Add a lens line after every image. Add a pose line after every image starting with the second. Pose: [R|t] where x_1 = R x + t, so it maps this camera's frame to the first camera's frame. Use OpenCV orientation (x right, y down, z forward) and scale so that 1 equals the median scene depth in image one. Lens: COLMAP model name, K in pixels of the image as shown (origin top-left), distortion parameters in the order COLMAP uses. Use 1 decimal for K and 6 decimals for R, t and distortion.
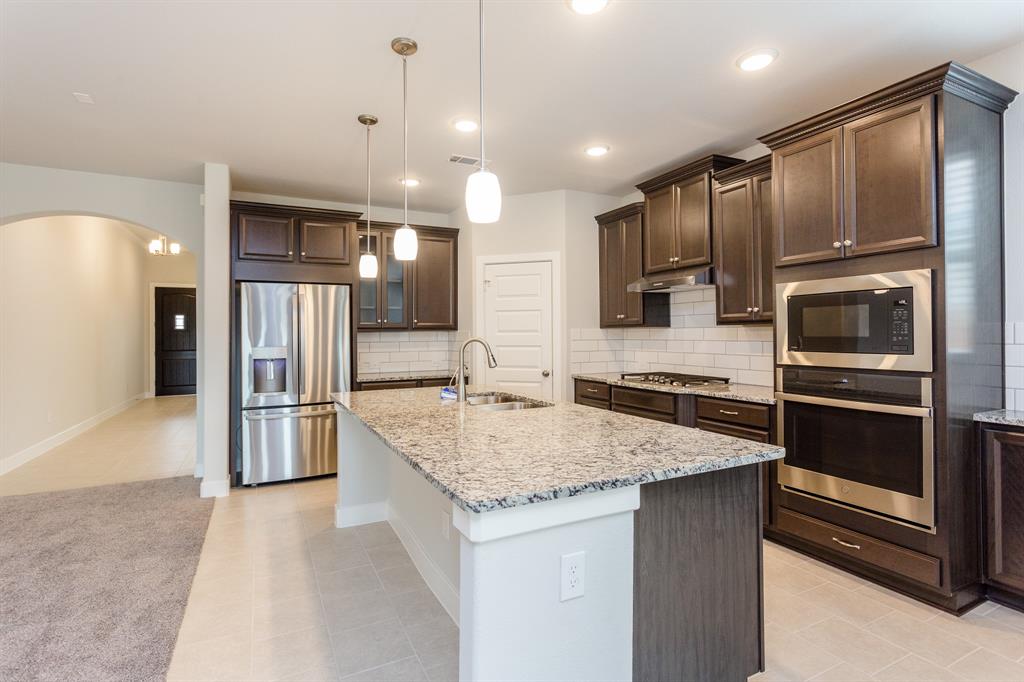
lens RADIAL K [[494.5, 0, 506.5], [0, 494.5, 329.7], [0, 0, 1]] dist [0.004504, 0.000005]
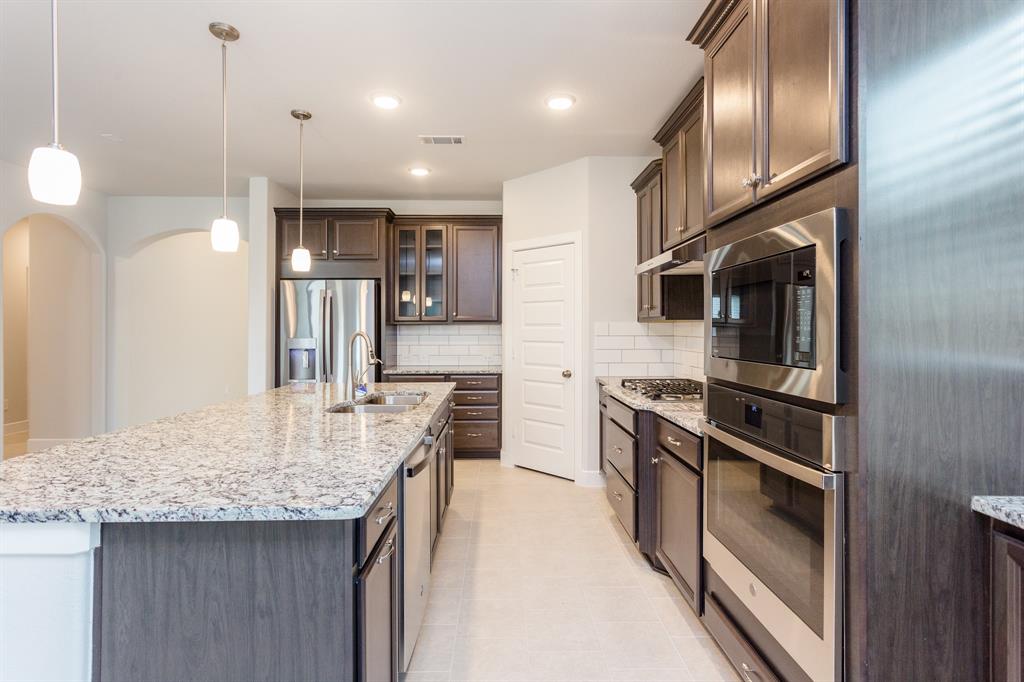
lens RADIAL K [[494.5, 0, 506.5], [0, 494.5, 329.7], [0, 0, 1]] dist [0.004504, 0.000005]
pose [[0.902549, 0.007579, -0.430521, 0.579637], [-0.001931, 0.999906, 0.013554, 0.000071], [0.430583, -0.011402, 0.902479, 0.286359]]
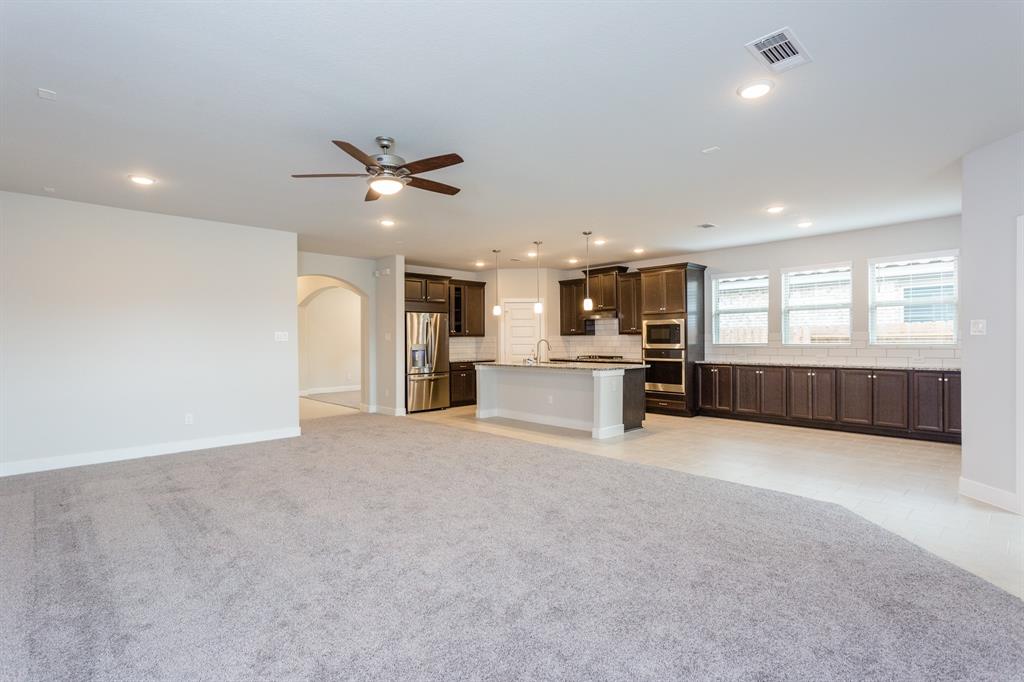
lens RADIAL K [[492.0, 0, 512.0], [0, 492.0, 341.0], [0, 0, 1]] dist [-0.001932, -0.000434]
pose [[0.955483, 0.000033, 0.295045, -1.007194], [-0.002609, 0.999962, 0.008339, 0.005379], [-0.295033, -0.008738, 0.955447, -1.482679]]
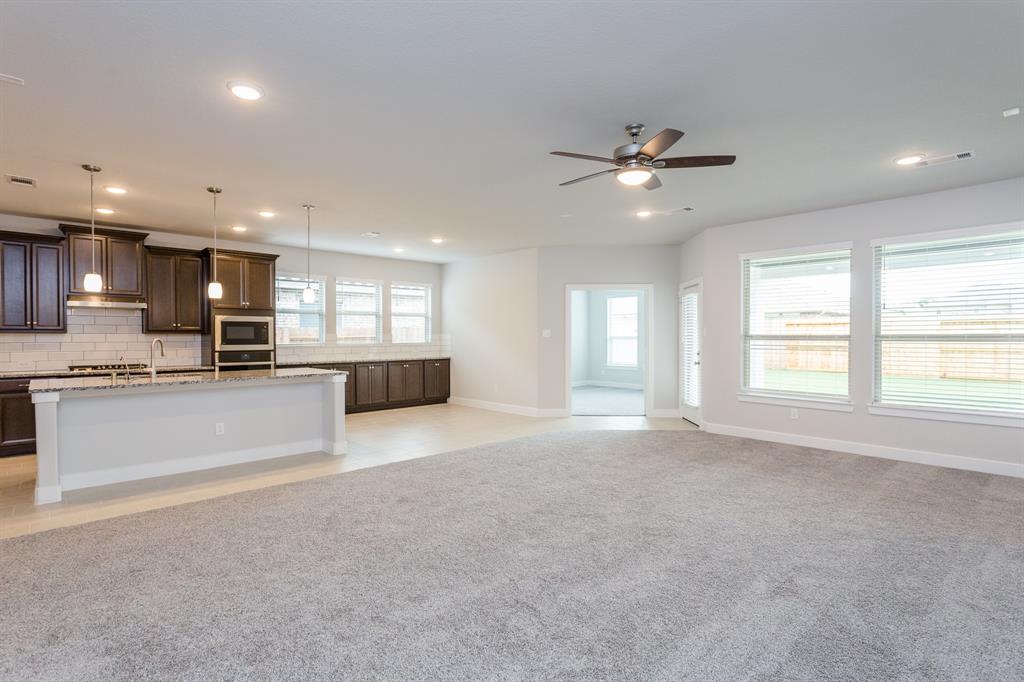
lens RADIAL K [[497.9, 0, 501.3], [0, 497.9, 339.1], [0, 0, 1]] dist [0.006186, 0.000490]
pose [[-0.276186, 0.003690, 0.961097, -1.966401], [-0.002749, 0.999986, -0.004629, 0.022455], [-0.961100, -0.003920, -0.276172, 0.365939]]
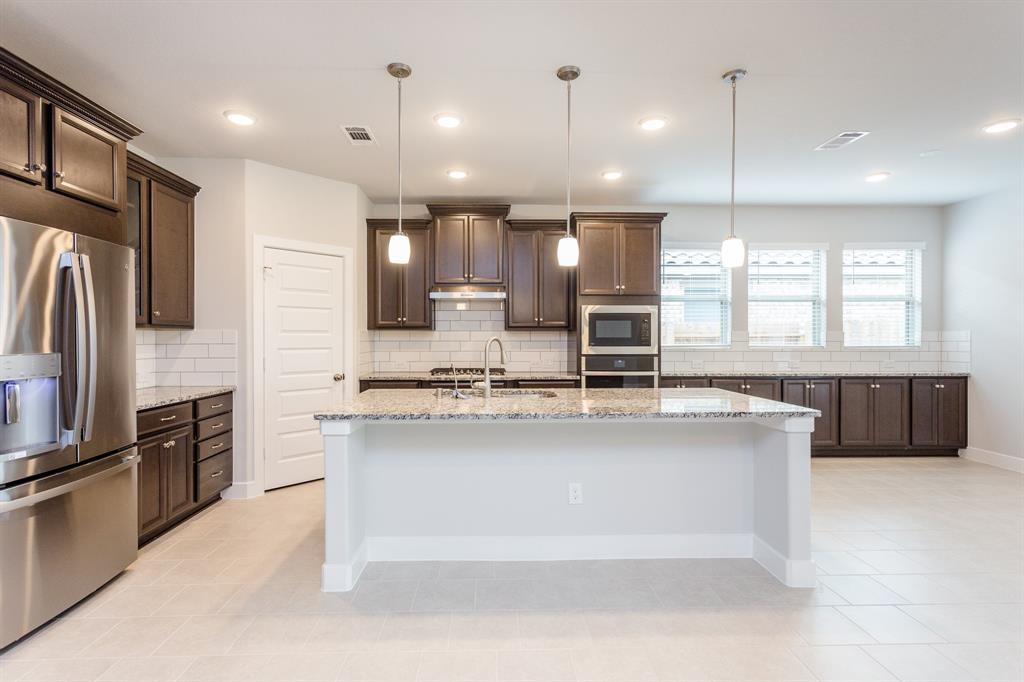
lens RADIAL K [[497.9, 0, 501.3], [0, 497.9, 339.1], [0, 0, 1]] dist [0.006186, 0.000490]
pose [[0.422004, 0.003104, 0.906588, -1.037338], [-0.010767, 0.999941, 0.001588, 0.019176], [-0.906530, -0.010432, 0.422013, 0.535614]]
